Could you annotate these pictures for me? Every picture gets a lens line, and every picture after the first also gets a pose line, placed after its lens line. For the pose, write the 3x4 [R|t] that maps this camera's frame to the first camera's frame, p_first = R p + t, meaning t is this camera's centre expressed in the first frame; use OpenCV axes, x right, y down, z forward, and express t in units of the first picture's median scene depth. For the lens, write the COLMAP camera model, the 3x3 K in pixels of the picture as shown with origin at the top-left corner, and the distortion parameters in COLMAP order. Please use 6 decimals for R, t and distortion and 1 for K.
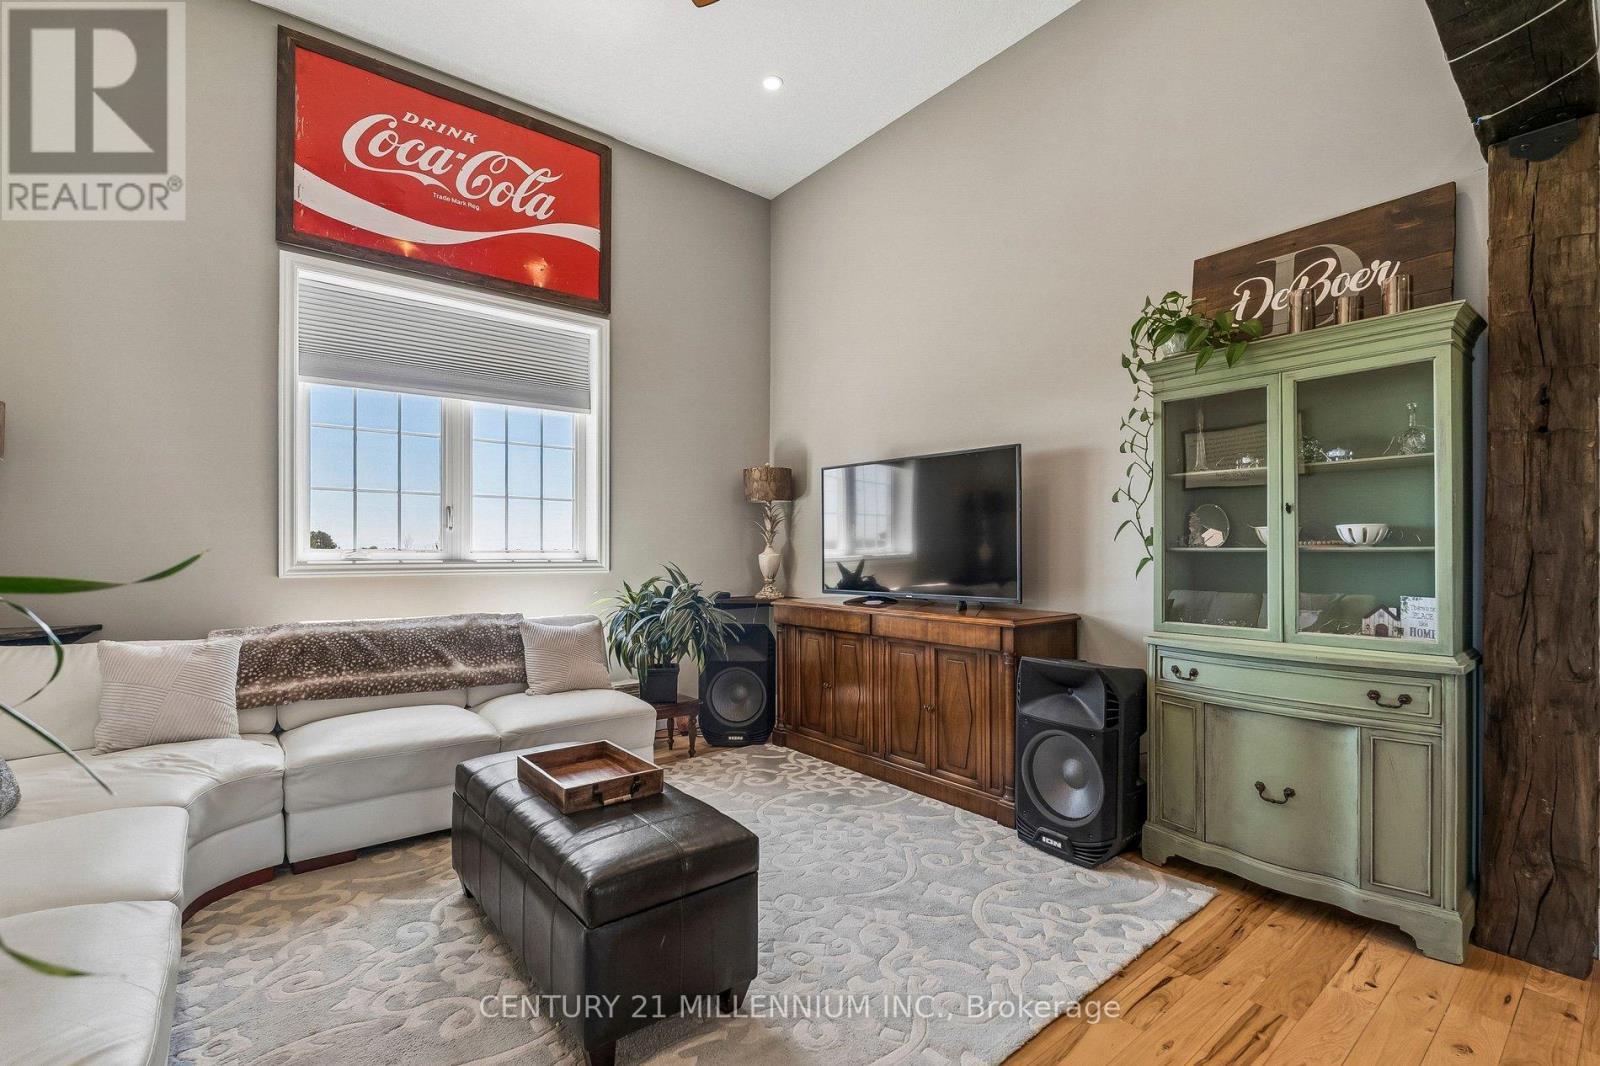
lens RADIAL K [[705.1, 0, 797.3], [0, 705.1, 548.7], [0, 0, 1]] dist [-0.002937, -0.000198]
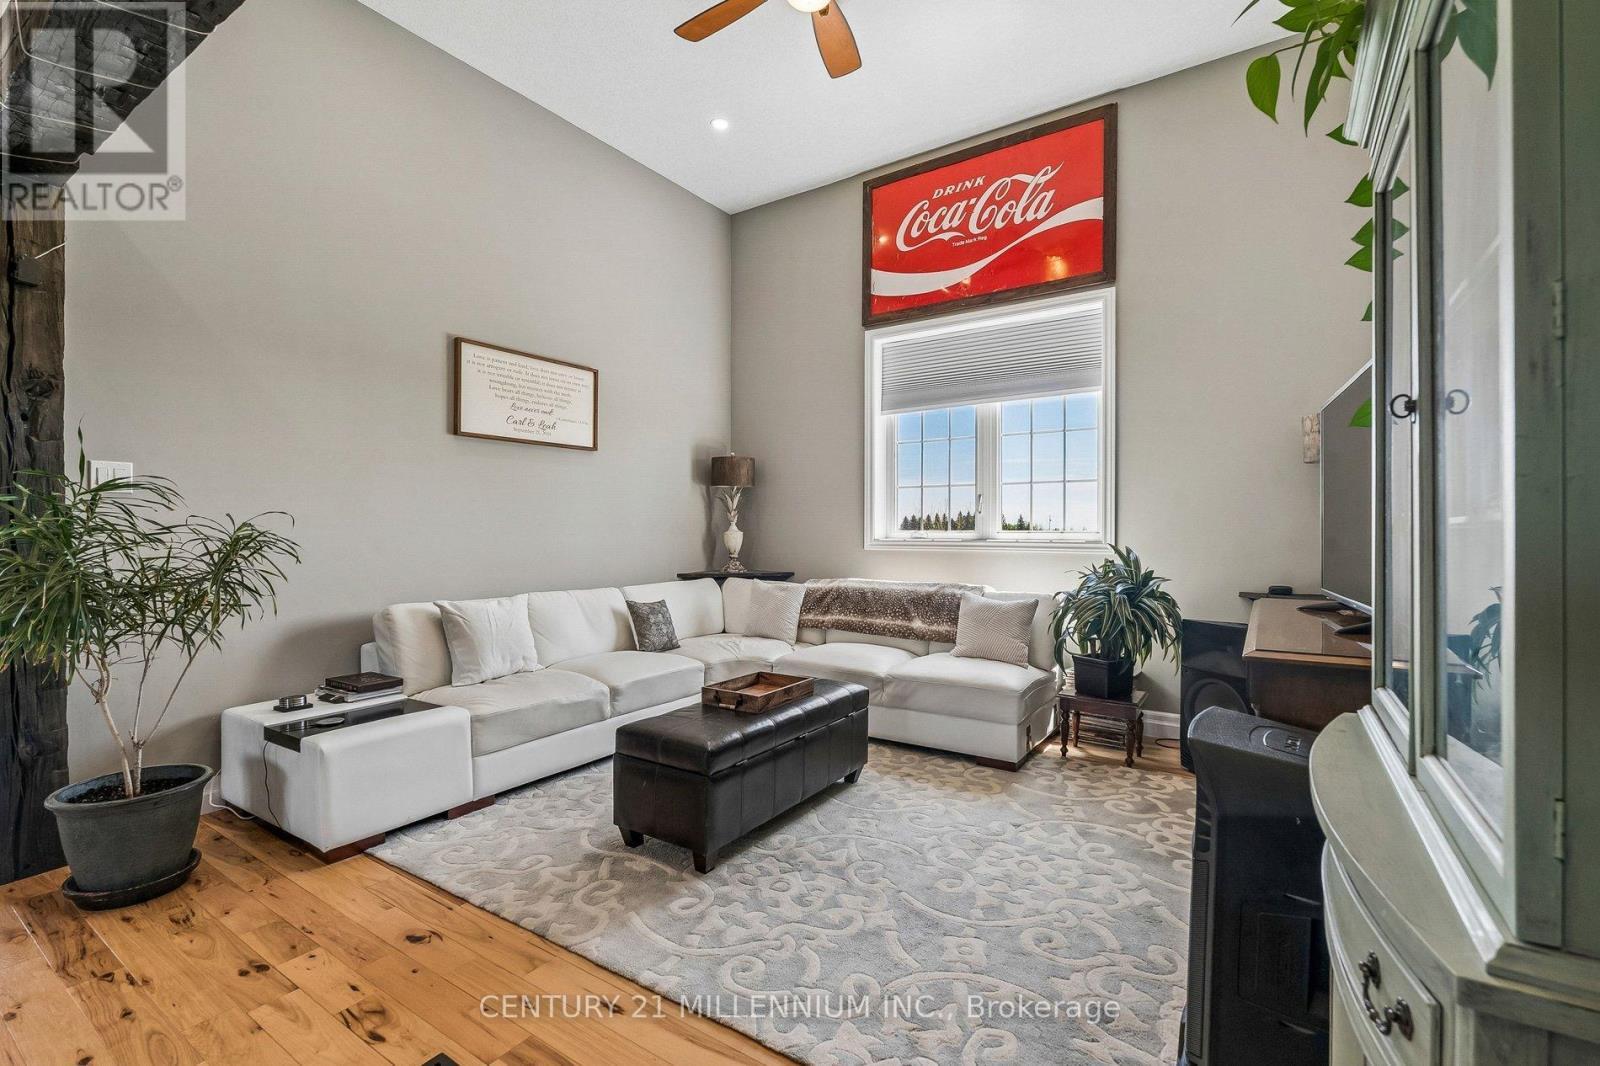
lens RADIAL K [[705.1, 0, 801.9], [0, 705.1, 530.4], [0, 0, 1]] dist [-0.002937, -0.000198]
pose [[0.309661, -0.002353, -0.950844, 0.585972], [0.004392, 0.999990, -0.001045, 0.001410], [0.950837, -0.003852, 0.309668, 0.361991]]
